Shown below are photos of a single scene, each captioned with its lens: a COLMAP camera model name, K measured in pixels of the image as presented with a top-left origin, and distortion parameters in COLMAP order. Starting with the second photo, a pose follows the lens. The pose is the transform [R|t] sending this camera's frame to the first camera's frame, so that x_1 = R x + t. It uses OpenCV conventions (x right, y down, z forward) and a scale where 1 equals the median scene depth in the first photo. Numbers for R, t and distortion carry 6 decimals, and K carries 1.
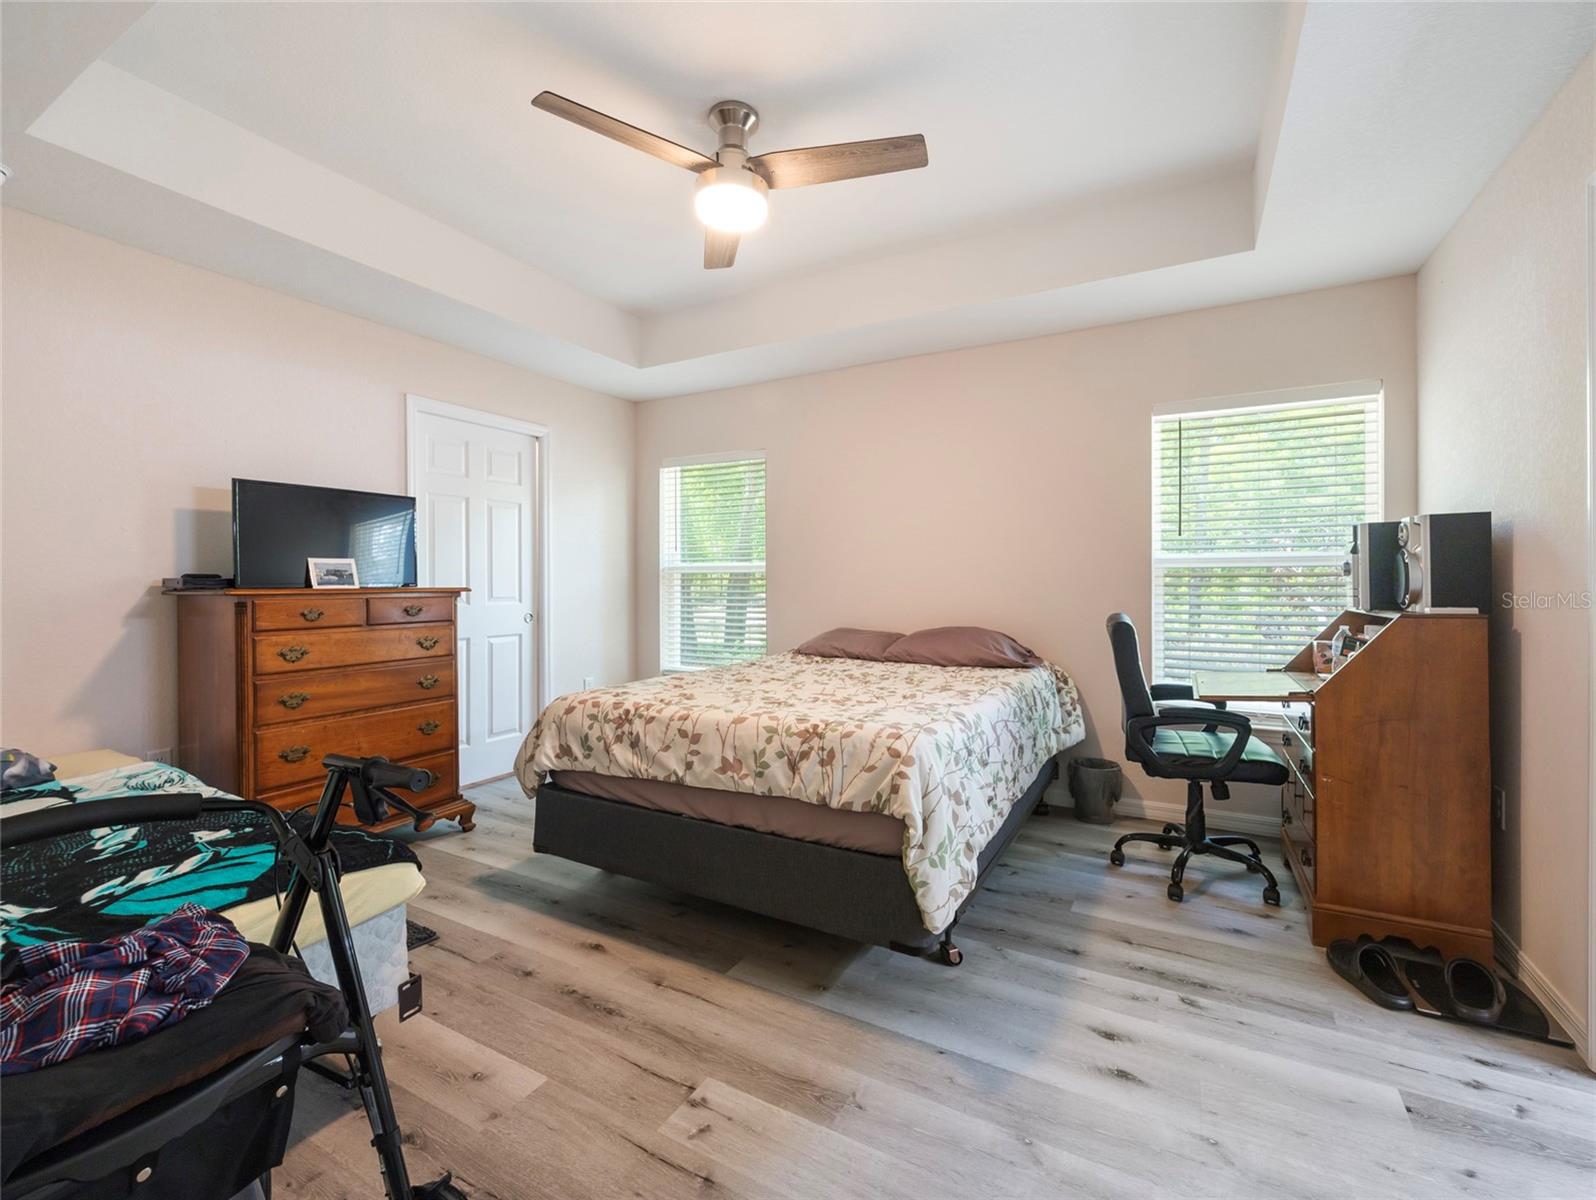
lens RADIAL K [[696.1, 0, 799.5], [0, 696.1, 591.9], [0, 0, 1]] dist [-0.002203, 0.000691]
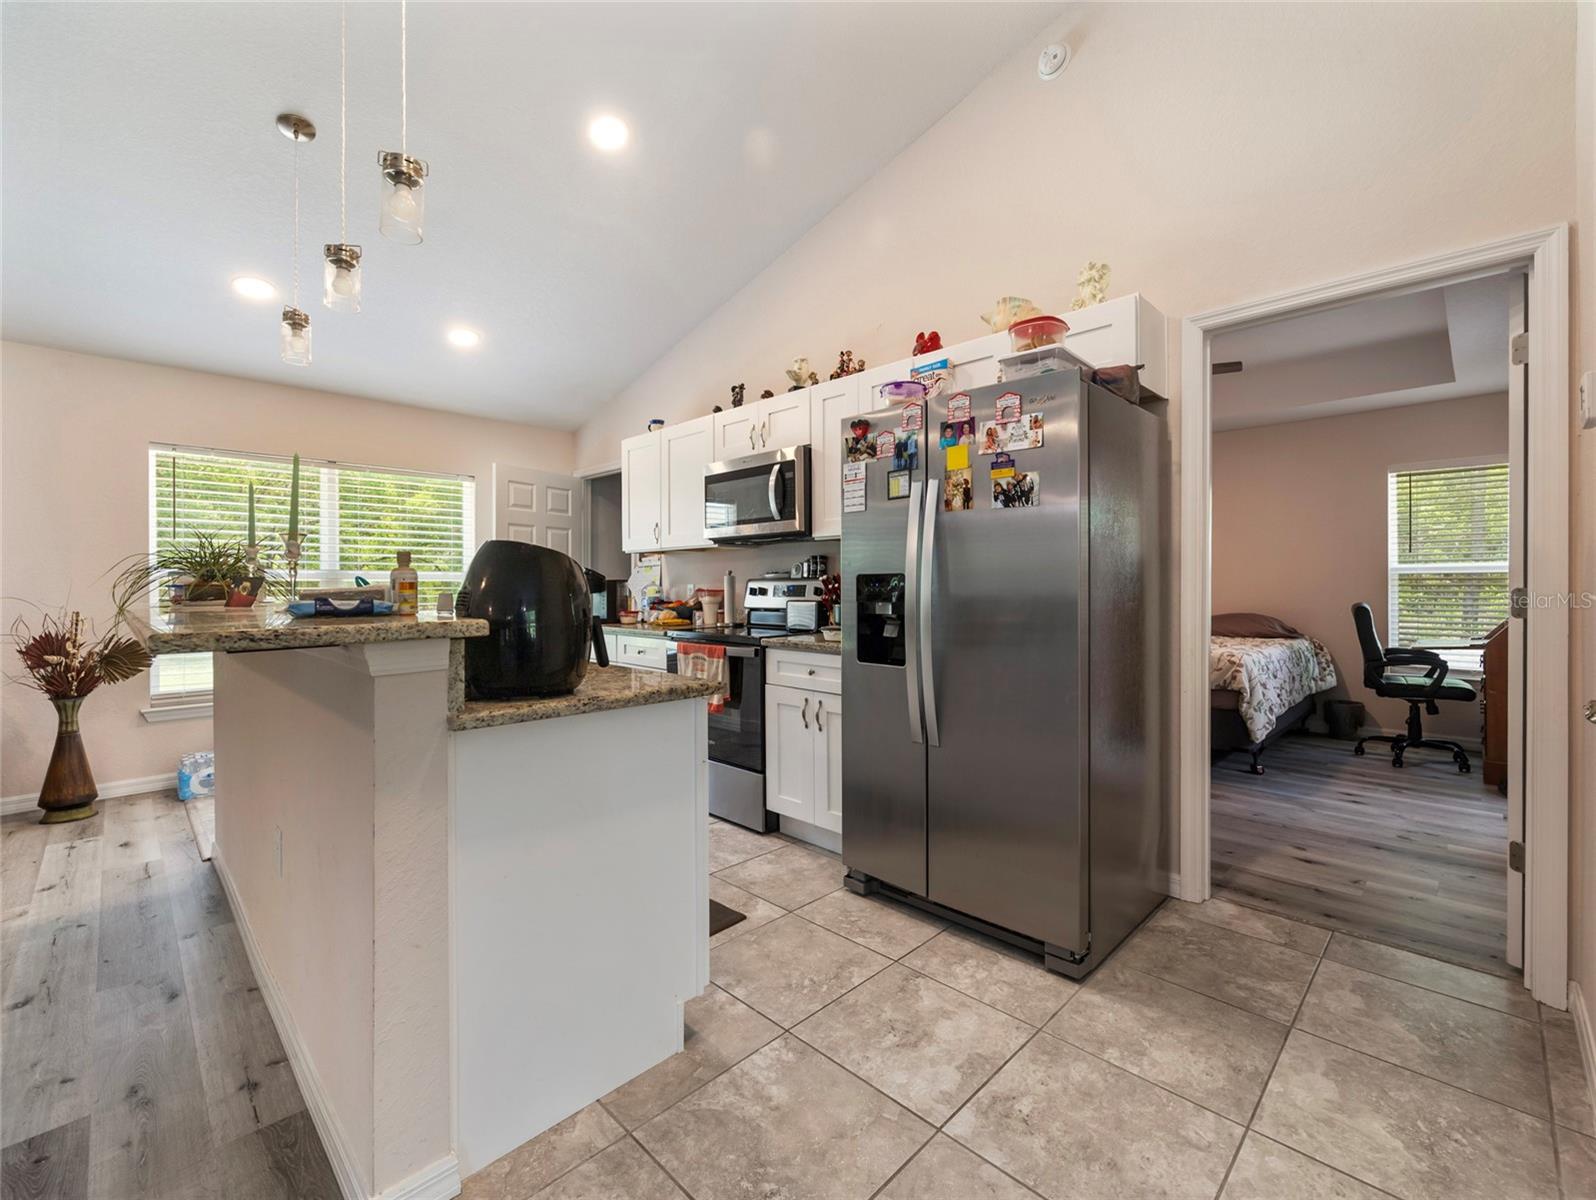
lens RADIAL K [[696.1, 0, 799.5], [0, 696.1, 591.9], [0, 0, 1]] dist [-0.002203, 0.000691]
pose [[0.963777, 0.002288, -0.266700, -0.398714], [-0.003750, 0.999981, -0.004971, 0.020834], [0.266683, 0.005791, 0.963767, -0.982539]]
